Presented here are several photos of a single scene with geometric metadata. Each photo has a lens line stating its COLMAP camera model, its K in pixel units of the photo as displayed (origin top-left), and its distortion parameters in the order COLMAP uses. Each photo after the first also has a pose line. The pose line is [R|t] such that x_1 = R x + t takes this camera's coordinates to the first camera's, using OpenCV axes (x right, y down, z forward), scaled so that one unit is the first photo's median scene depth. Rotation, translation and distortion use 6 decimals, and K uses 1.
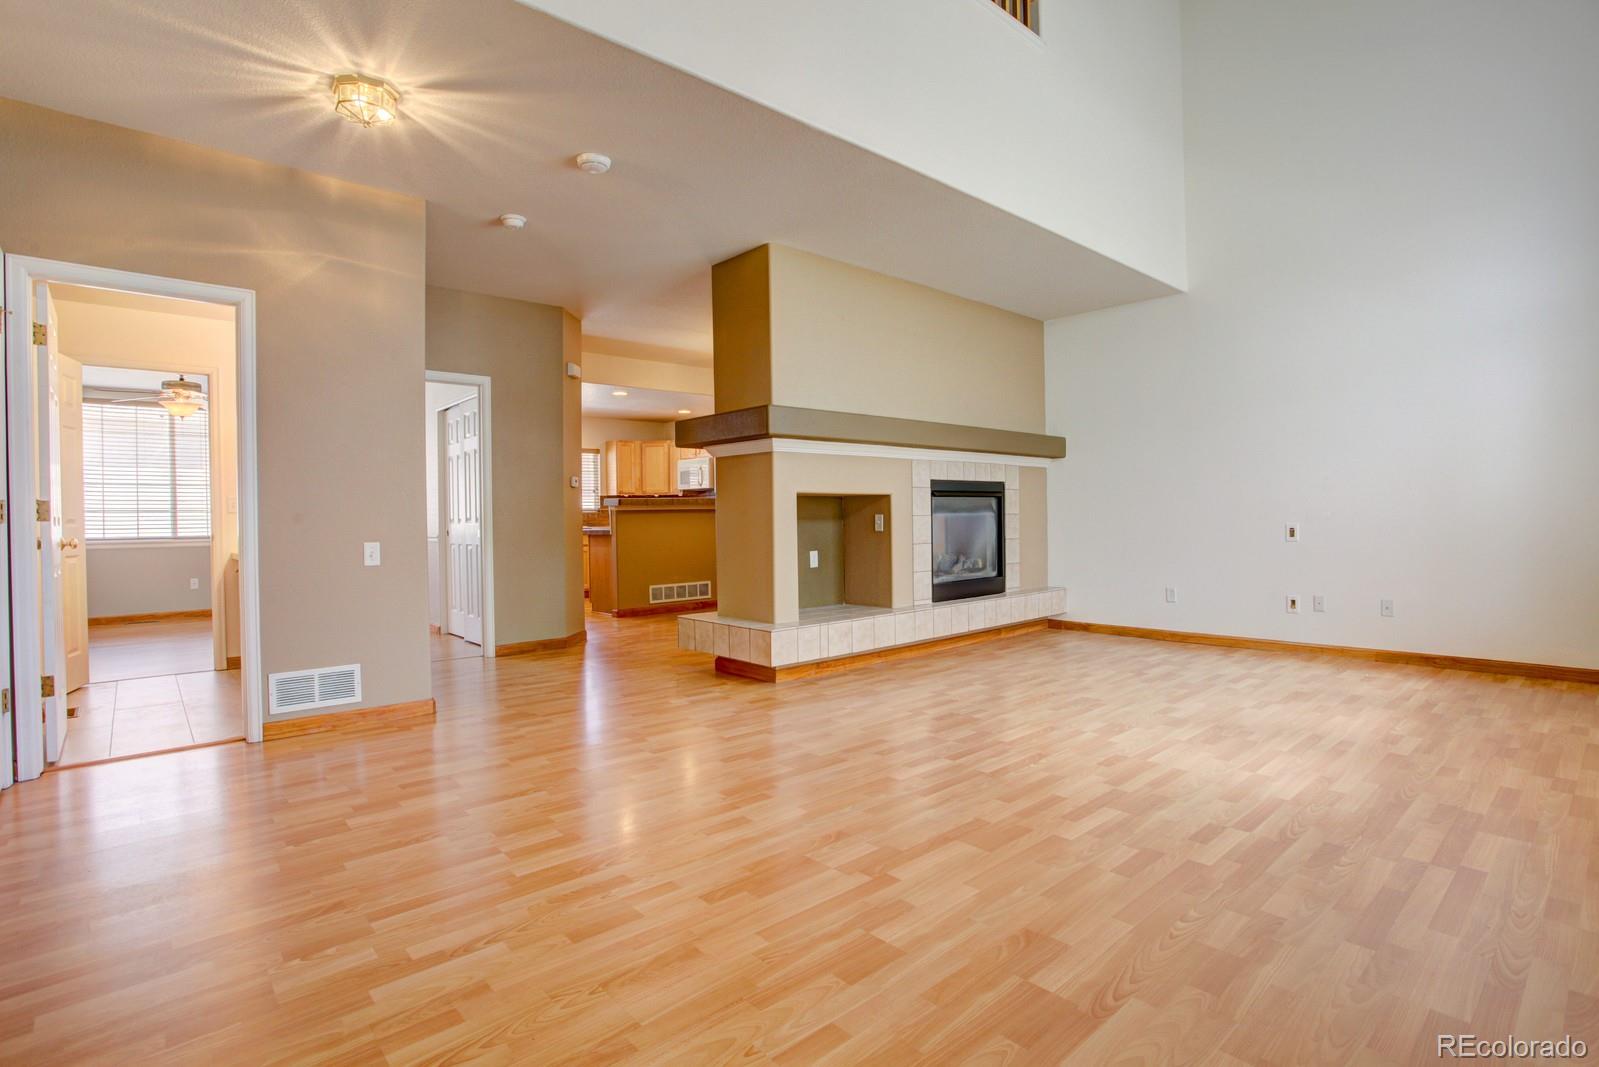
lens RADIAL K [[773.9, 0, 786.0], [0, 773.9, 525.0], [0, 0, 1]] dist [-0.006101, -0.000103]
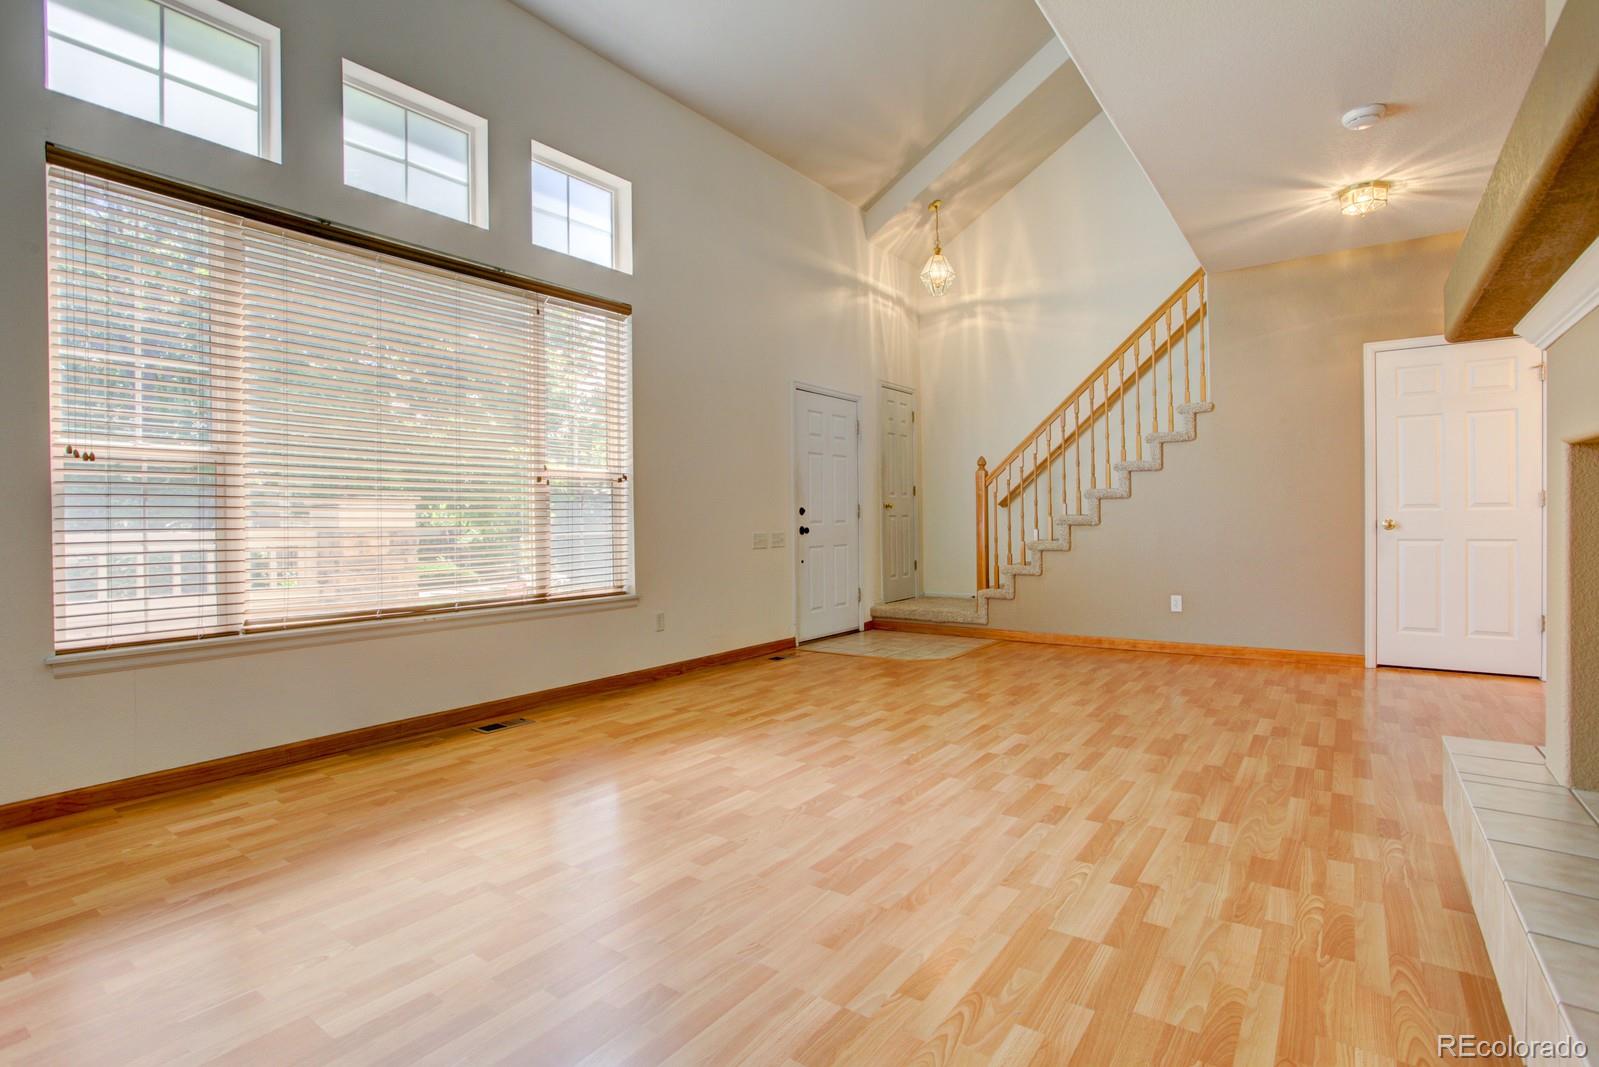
lens RADIAL K [[773.9, 0, 817.3], [0, 773.9, 495.4], [0, 0, 1]] dist [-0.006101, -0.000103]
pose [[-0.966299, 0.010072, -0.257225, 0.726200], [0.015633, 0.999686, -0.019581, -0.017574], [0.256947, -0.022942, -0.966153, 2.028751]]
